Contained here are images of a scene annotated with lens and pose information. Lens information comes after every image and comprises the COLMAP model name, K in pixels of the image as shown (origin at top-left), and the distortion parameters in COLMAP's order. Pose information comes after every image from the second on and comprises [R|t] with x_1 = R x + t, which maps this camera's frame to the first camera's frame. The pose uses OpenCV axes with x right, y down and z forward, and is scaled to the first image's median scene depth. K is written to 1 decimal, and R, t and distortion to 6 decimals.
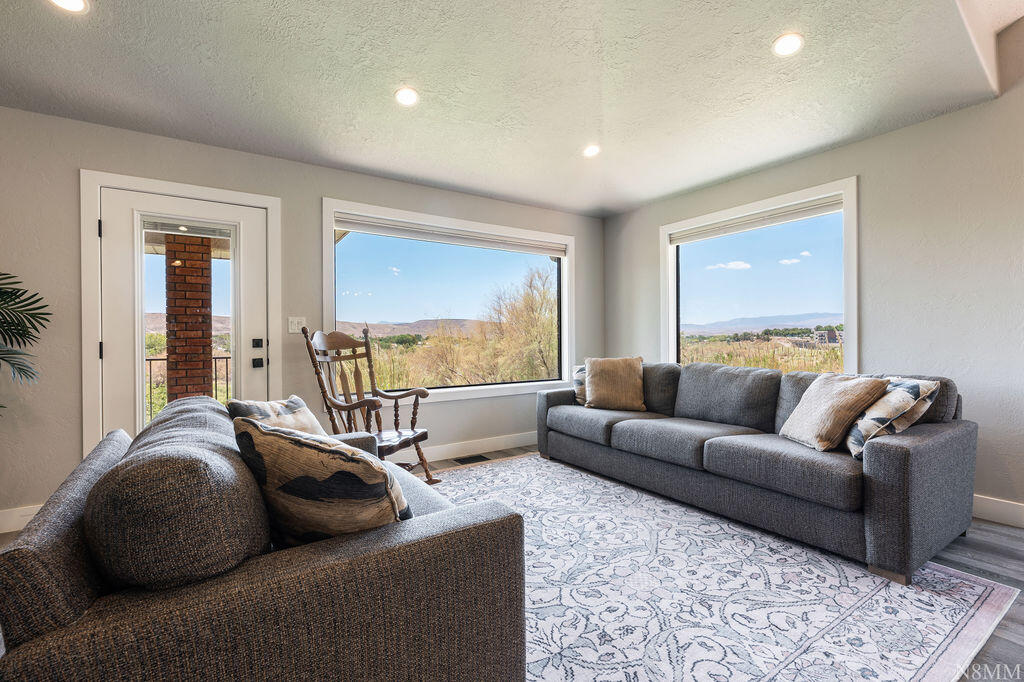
lens RADIAL K [[459.6, 0, 513.1], [0, 459.6, 340.3], [0, 0, 1]] dist [-0.000055, -0.000003]
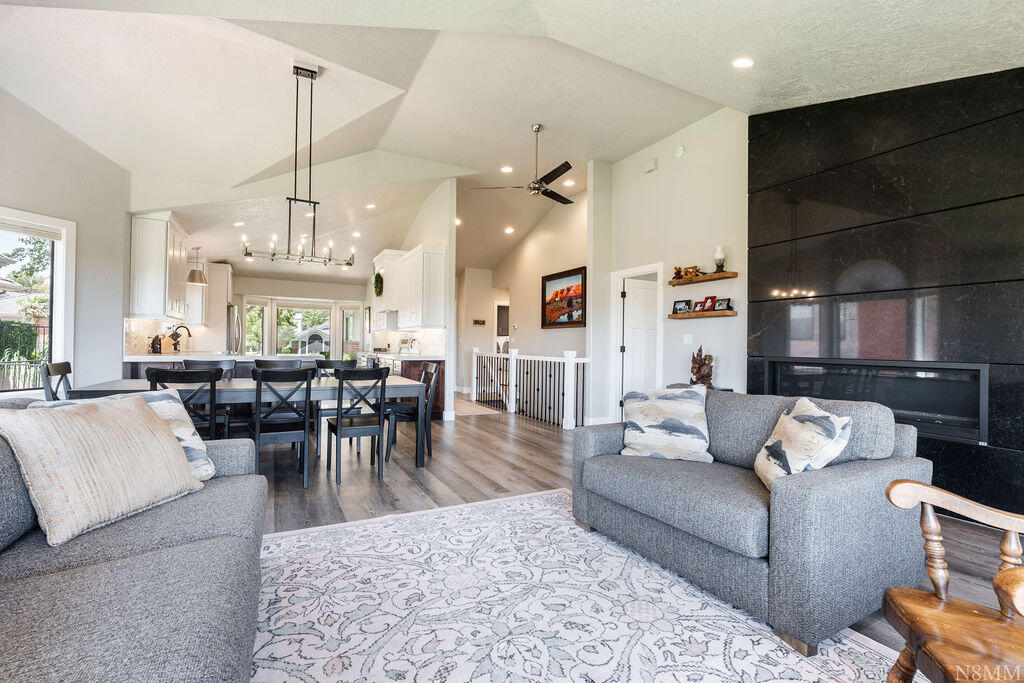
lens RADIAL K [[459.6, 0, 511.7], [0, 459.6, 342.3], [0, 0, 1]] dist [-0.000055, -0.000003]
pose [[-0.995283, -0.005127, 0.096876, 0.067732], [-0.005644, 0.999971, -0.005066, -0.013511], [-0.096847, -0.005589, -0.995284, 2.042139]]
